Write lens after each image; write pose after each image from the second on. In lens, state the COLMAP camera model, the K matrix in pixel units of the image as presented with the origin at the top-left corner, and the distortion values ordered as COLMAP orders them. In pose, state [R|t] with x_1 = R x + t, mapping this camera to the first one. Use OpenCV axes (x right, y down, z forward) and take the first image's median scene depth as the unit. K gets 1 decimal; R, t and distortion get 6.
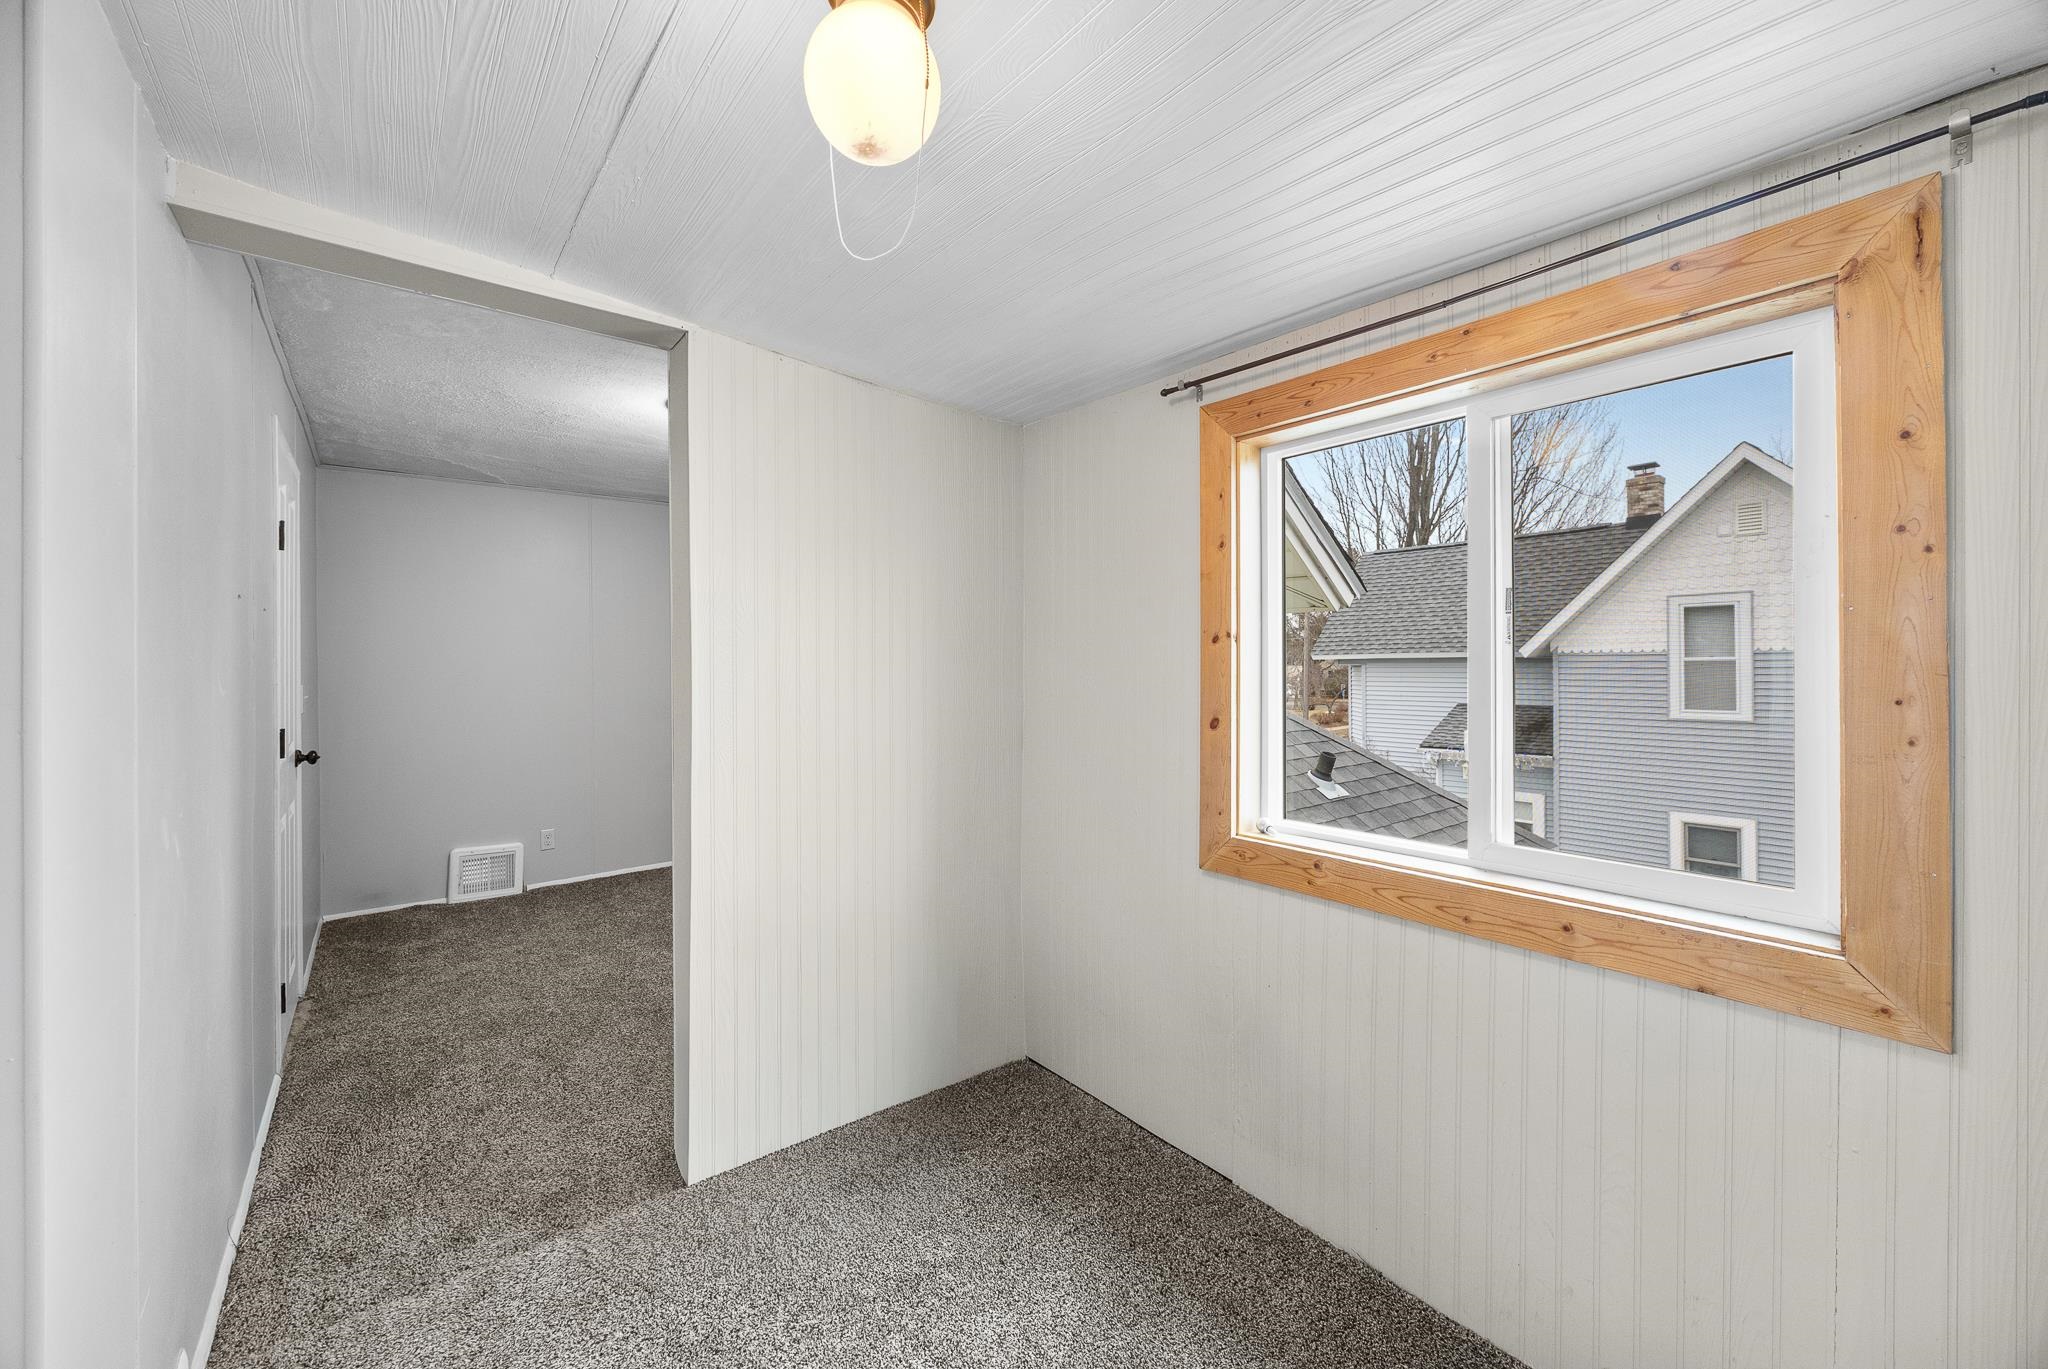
lens RADIAL K [[779.3, 0, 1016.6], [0, 779.3, 677.6], [0, 0, 1]] dist [-0.000119, 0.000048]
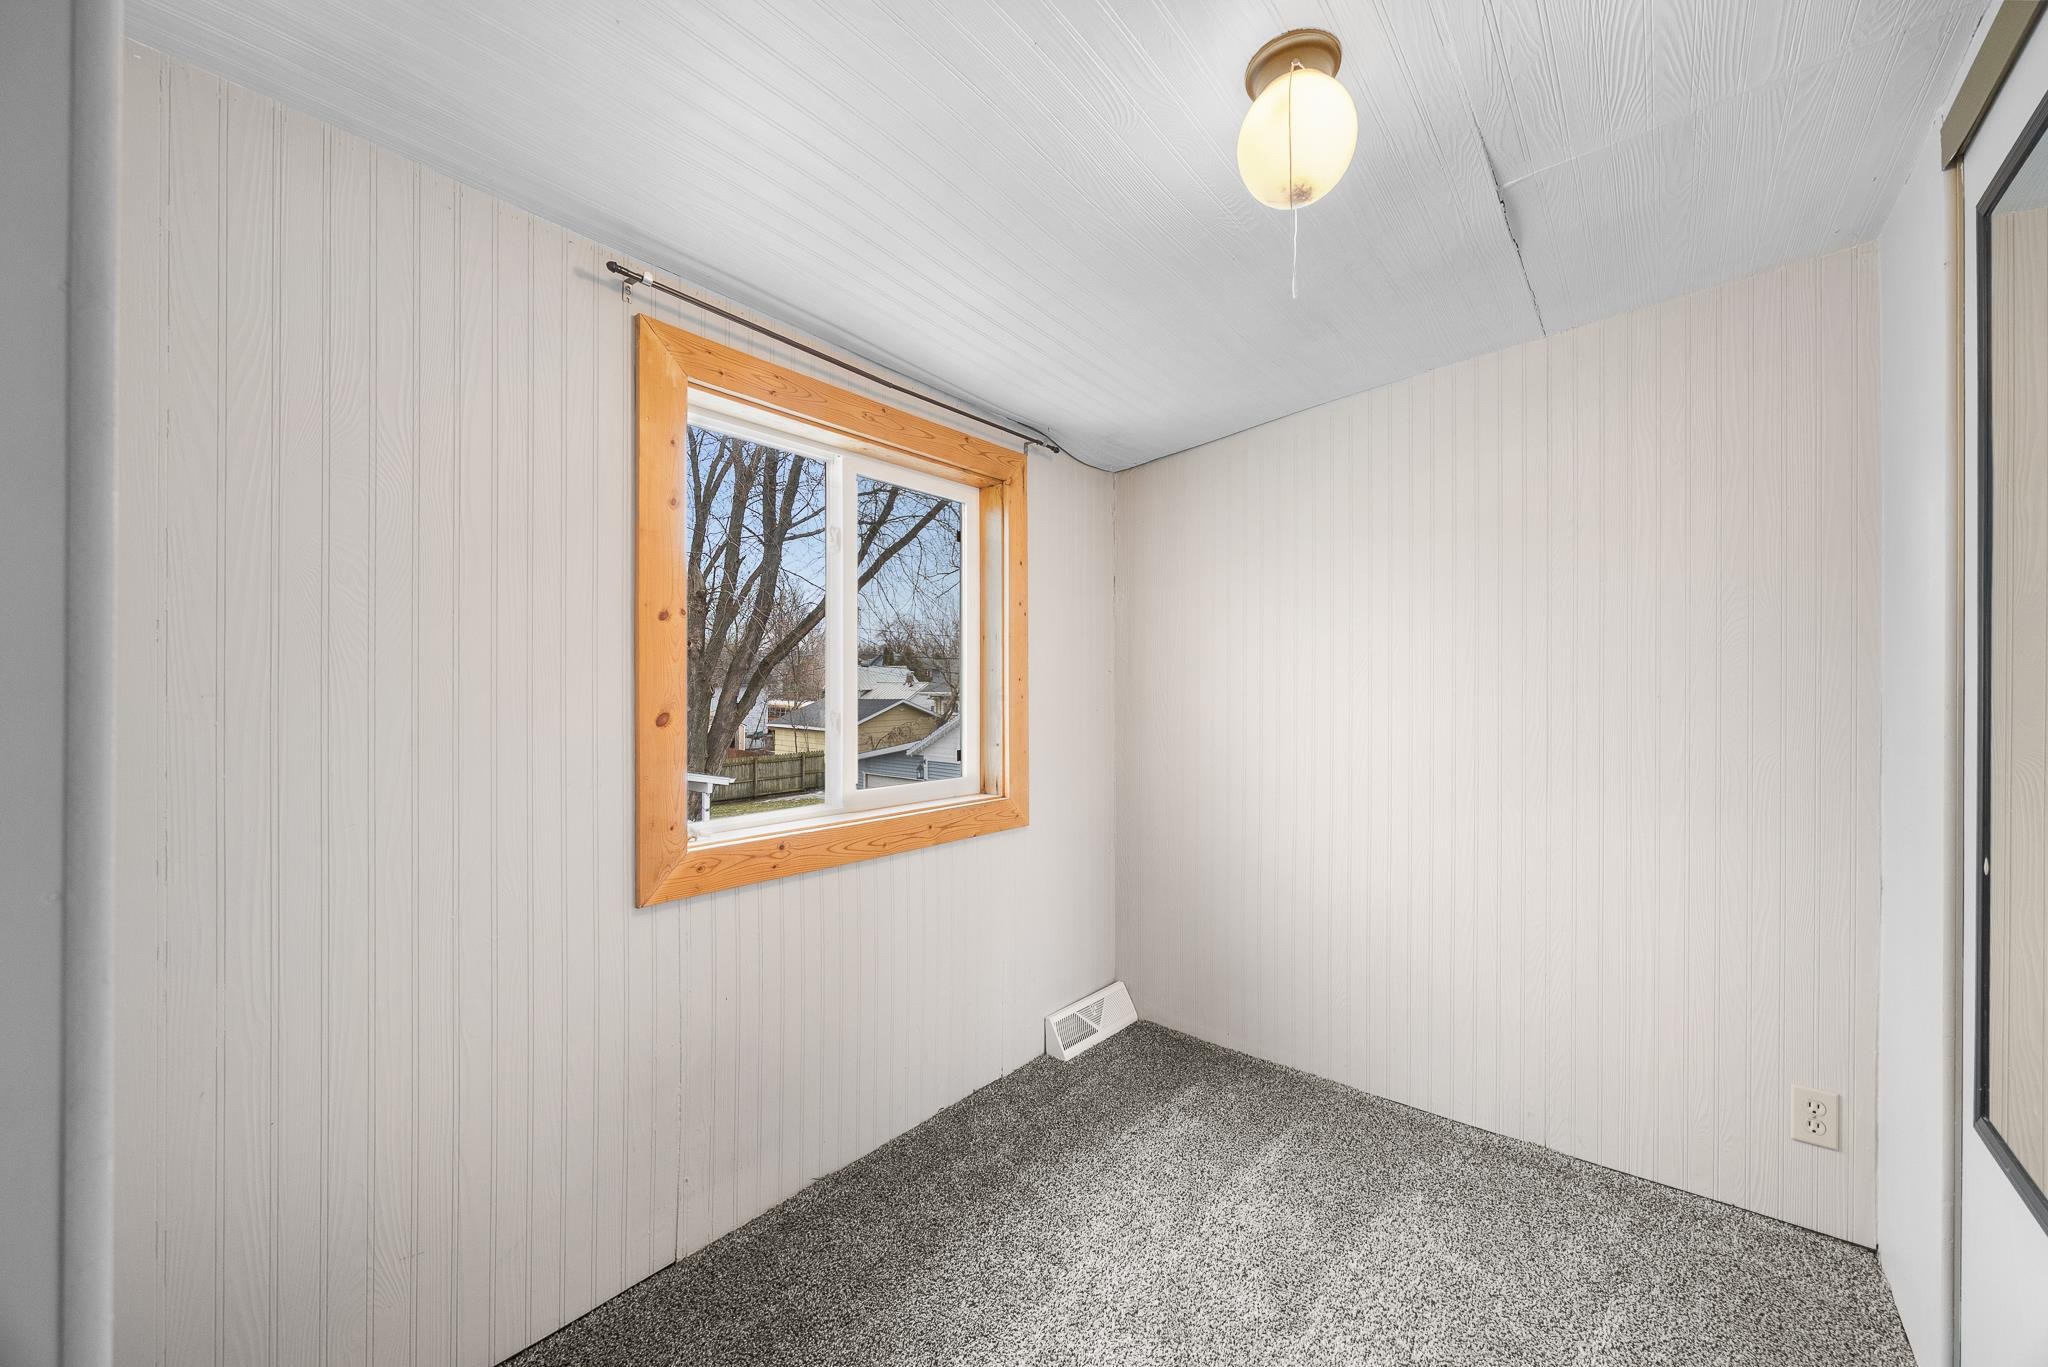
lens RADIAL K [[779.3, 0, 1016.6], [0, 779.3, 676.6], [0, 0, 1]] dist [-0.000119, 0.000048]
pose [[-0.194276, -0.004186, 0.980938, -0.658394], [-0.007578, 0.999967, 0.002767, 0.009840], [-0.980918, -0.006896, -0.194301, 0.859579]]
